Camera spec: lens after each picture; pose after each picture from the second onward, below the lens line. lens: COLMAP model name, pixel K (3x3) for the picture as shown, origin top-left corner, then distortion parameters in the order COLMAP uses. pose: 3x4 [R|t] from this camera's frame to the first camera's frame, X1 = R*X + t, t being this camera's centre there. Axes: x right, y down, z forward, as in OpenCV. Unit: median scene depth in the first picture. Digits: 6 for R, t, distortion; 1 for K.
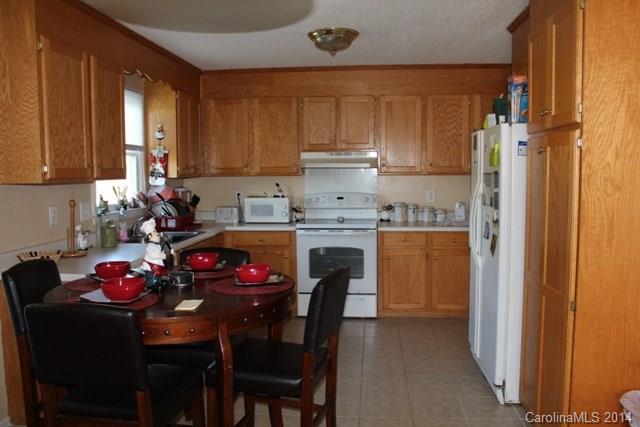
lens RADIAL K [[539.9, 0, 320.2], [0, 539.9, 217.6], [0, 0, 1]] dist [-0.155701, 0.151289]
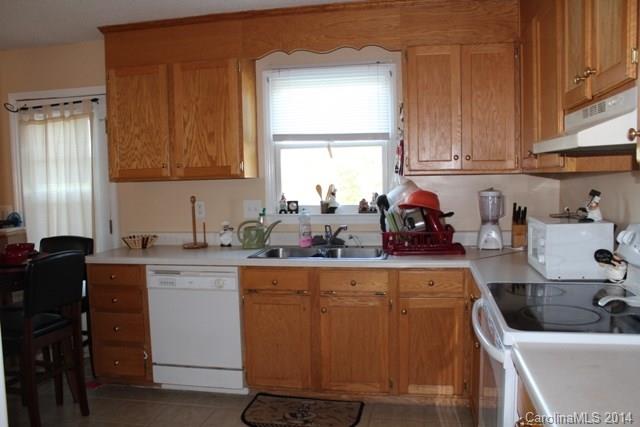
lens RADIAL K [[539.9, 0, 318.8], [0, 539.9, 216.3], [0, 0, 1]] dist [-0.155701, 0.151289]
pose [[-0.098534, 0.084717, -0.991521, 0.512296], [-0.063973, 0.993770, 0.091267, -0.093342], [0.993075, 0.072423, -0.092501, 1.144886]]
